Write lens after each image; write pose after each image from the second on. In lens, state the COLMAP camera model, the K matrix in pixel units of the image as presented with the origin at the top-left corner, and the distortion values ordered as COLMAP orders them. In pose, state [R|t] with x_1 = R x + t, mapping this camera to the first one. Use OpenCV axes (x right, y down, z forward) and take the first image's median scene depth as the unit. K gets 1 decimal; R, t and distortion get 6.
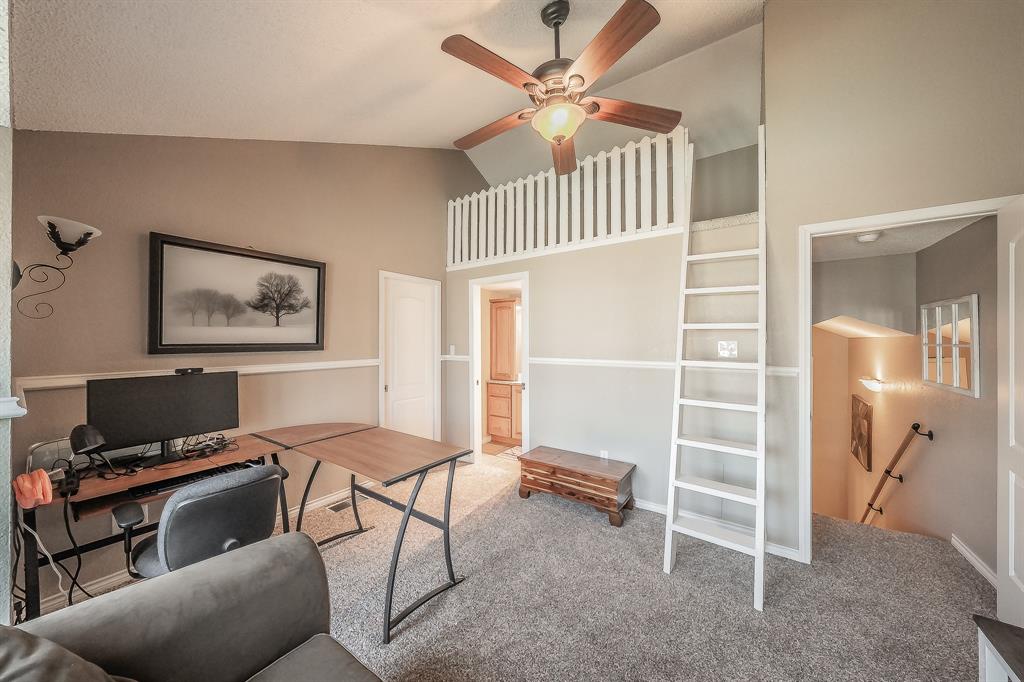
lens RADIAL K [[354.8, 0, 508.3], [0, 354.8, 338.2], [0, 0, 1]] dist [-0.000478, -0.000110]
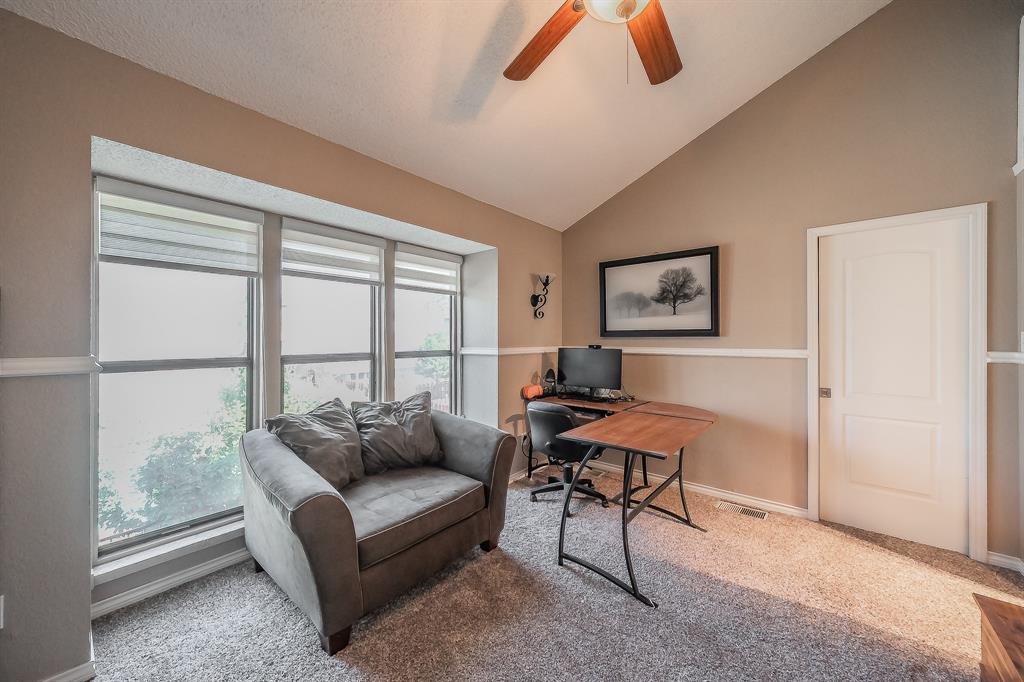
lens RADIAL K [[377.7, 0, 507.5], [0, 377.7, 336.0], [0, 0, 1]] dist [-0.001585, 0.000368]
pose [[-0.099578, -0.002873, -0.995026, 0.612264], [0.006664, 0.999971, -0.003554, 0.035620], [0.995007, -0.006984, -0.099556, 0.584233]]
